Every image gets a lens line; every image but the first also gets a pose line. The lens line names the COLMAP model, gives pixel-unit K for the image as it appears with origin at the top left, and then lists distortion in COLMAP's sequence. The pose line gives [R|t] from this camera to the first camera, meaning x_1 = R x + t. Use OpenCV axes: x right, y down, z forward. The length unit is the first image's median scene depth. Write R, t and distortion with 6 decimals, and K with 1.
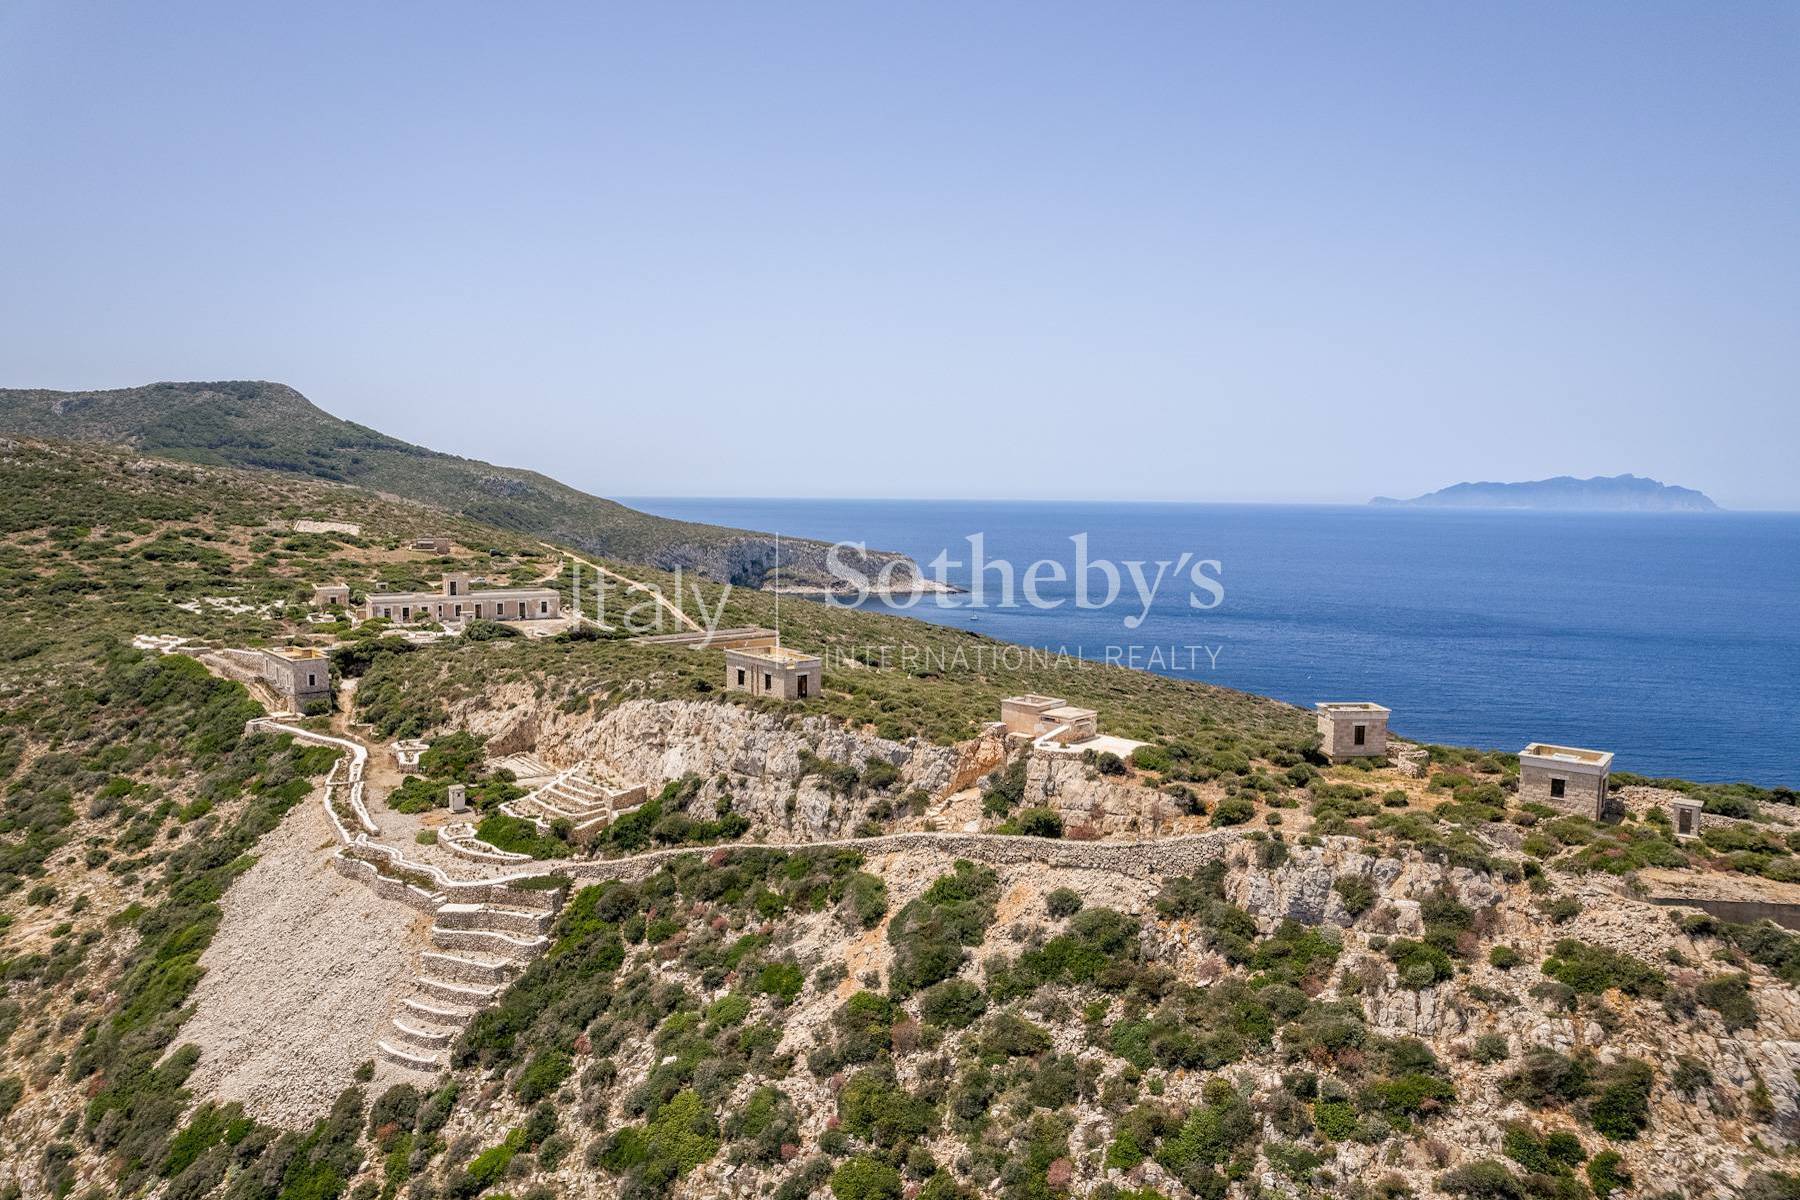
lens RADIAL K [[1161.5, 0, 925.4], [0, 1161.5, 591.7], [0, 0, 1]] dist [-0.036573, 0.006192]
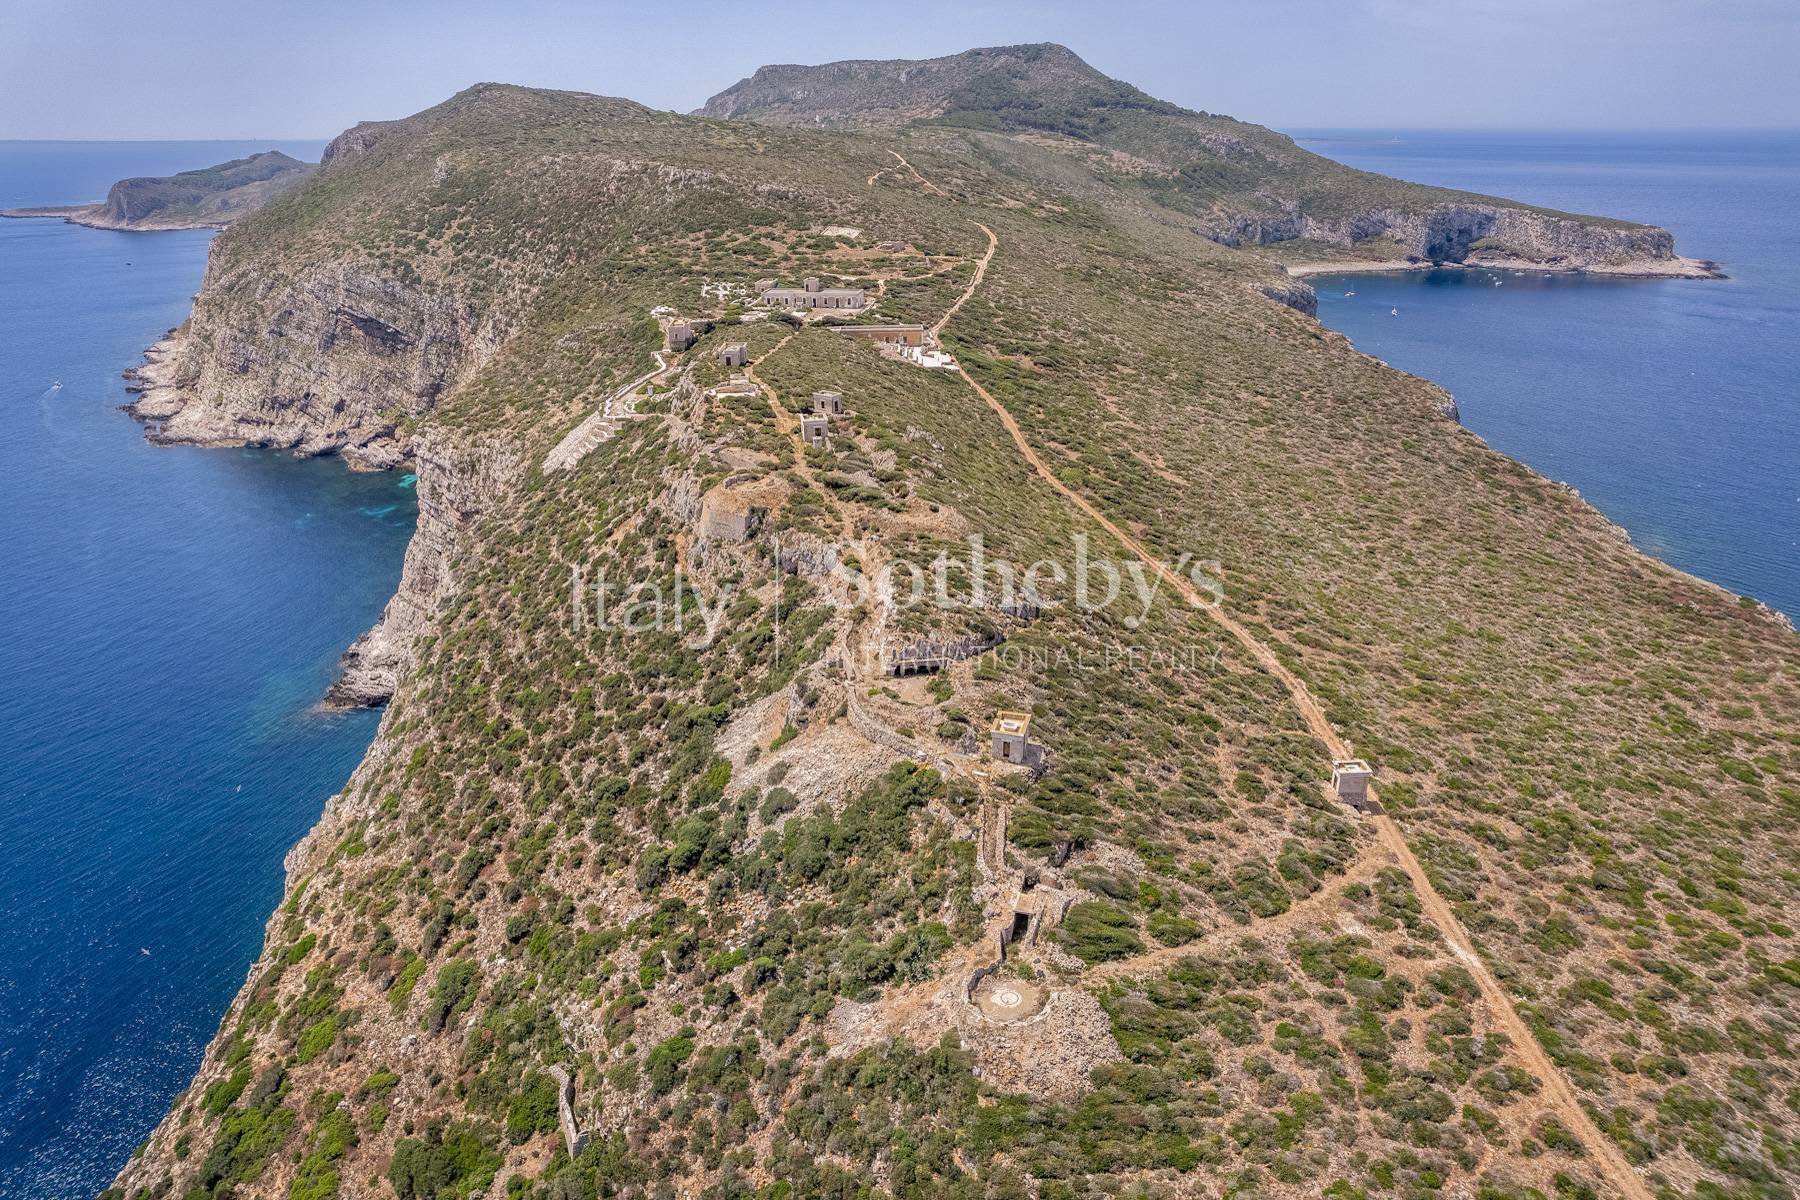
lens RADIAL K [[1161.5, 0, 925.4], [0, 1161.5, 591.7], [0, 0, 1]] dist [-0.036573, 0.006192]
pose [[0.776407, 0.238095, -0.583526, 0.806326], [-0.055088, 0.947986, 0.313508, -0.116839], [0.627820, -0.211264, 0.749139, -0.319348]]
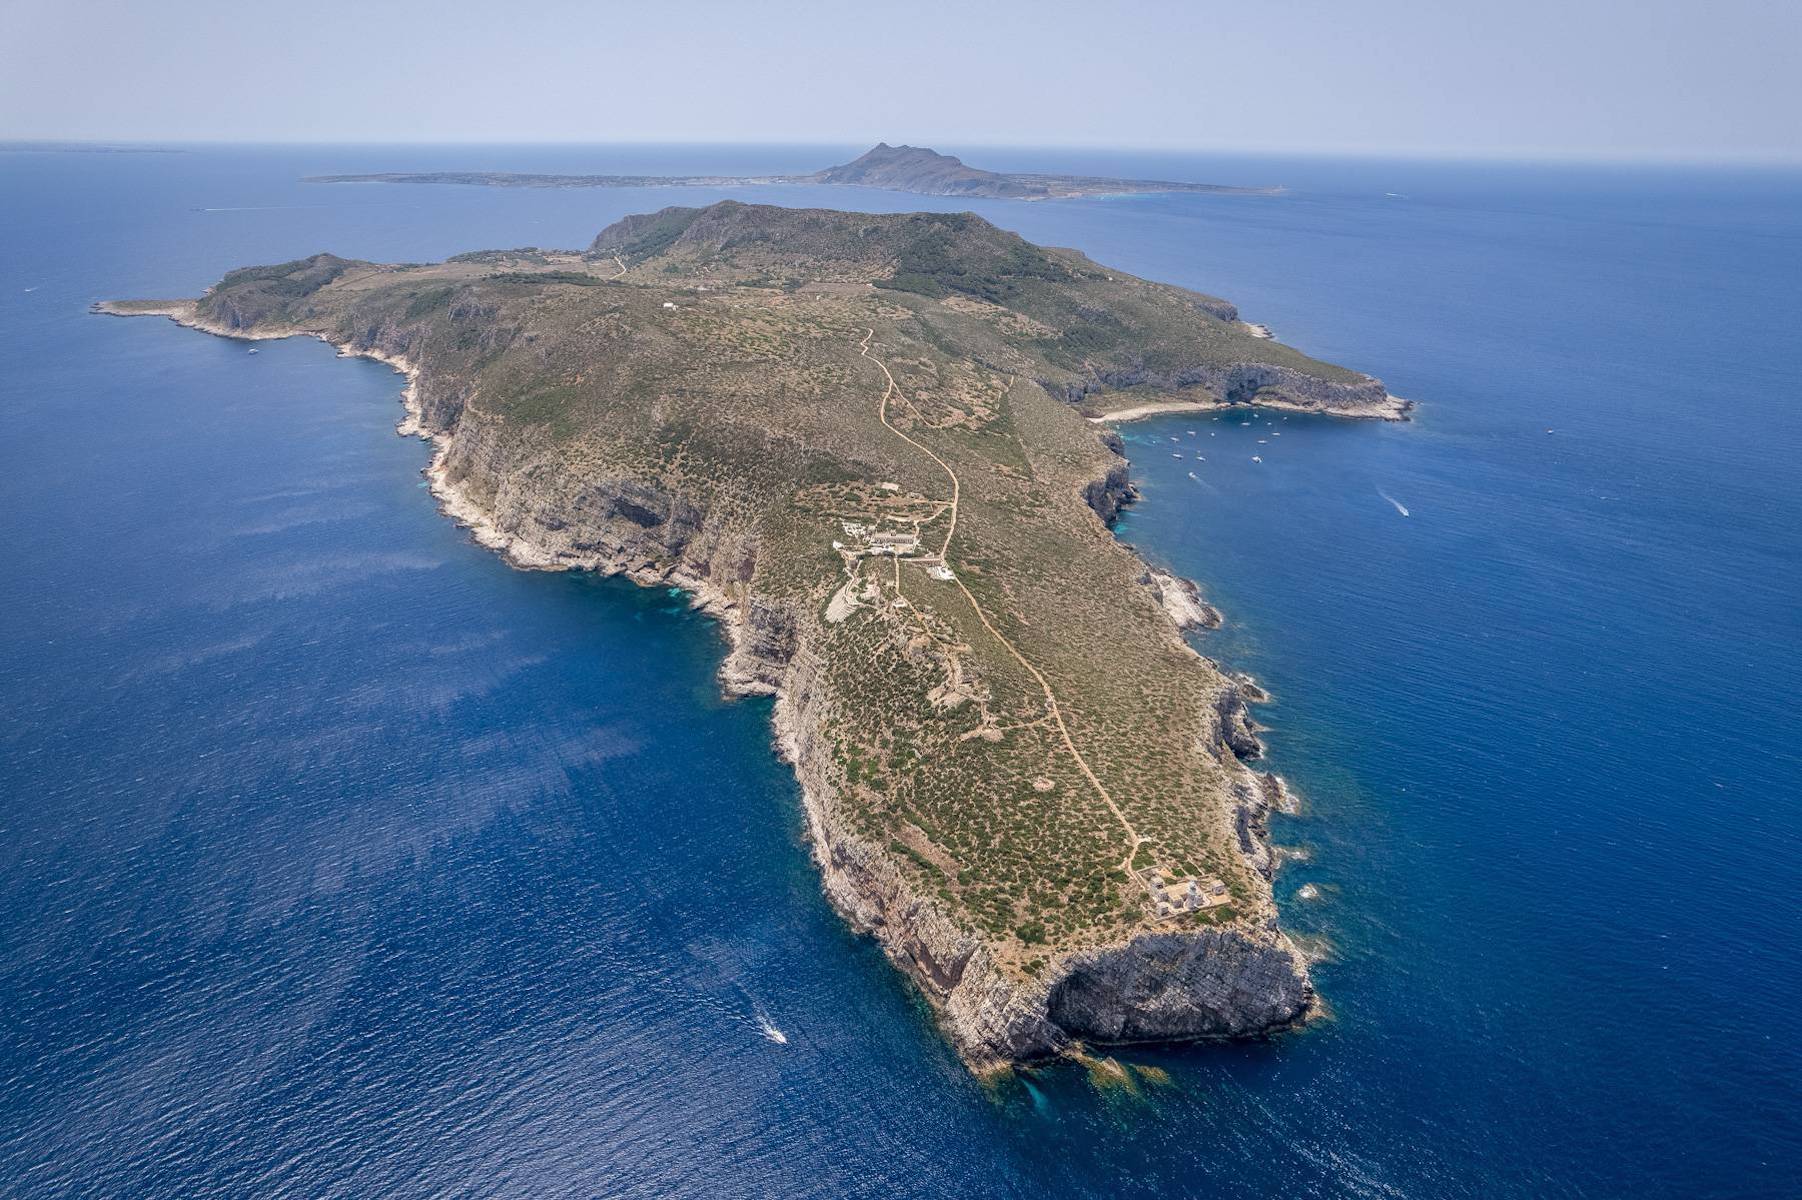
lens RADIAL K [[1162.8, 0, 926.4], [0, 1162.8, 591.7], [0, 0, 1]] dist [-0.036573, 0.006192]
pose [[0.818824, 0.227951, -0.526845, 1.980684], [-0.070638, 0.950813, 0.301604, -1.069244], [0.569682, -0.209745, 0.794651, -2.404141]]
